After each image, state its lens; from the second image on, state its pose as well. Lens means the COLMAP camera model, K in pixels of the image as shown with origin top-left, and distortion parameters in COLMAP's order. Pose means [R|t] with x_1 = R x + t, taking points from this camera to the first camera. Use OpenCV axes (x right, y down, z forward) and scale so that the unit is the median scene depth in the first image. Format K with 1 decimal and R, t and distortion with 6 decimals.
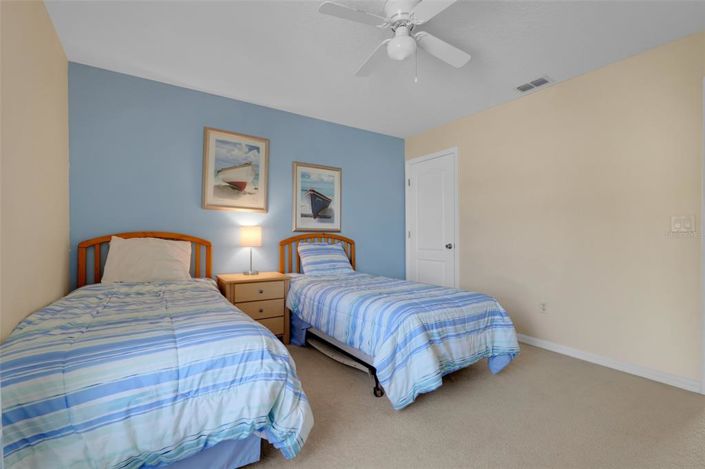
lens RADIAL K [[318.9, 0, 352.5], [0, 318.9, 234.5], [0, 0, 1]] dist [-0.000918, 0.000050]
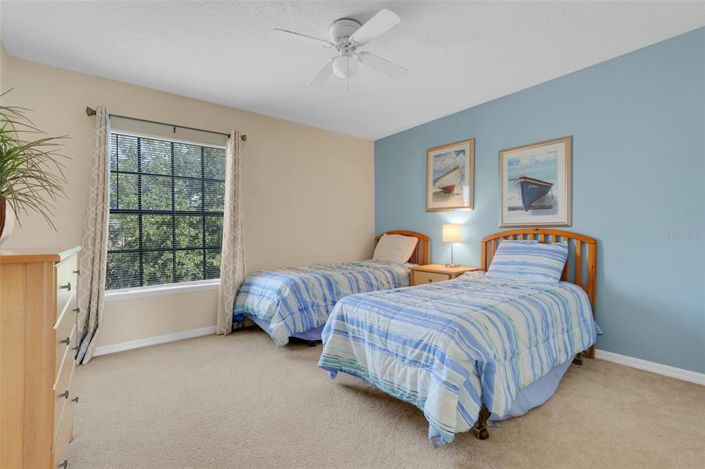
lens RADIAL K [[318.9, 0, 352.5], [0, 318.9, 234.5], [0, 0, 1]] dist [-0.000918, 0.000050]
pose [[0.074544, -0.000120, -0.997218, 0.734665], [0.010173, 0.999948, 0.000640, 0.006143], [0.997166, -0.010192, 0.074541, 0.539578]]
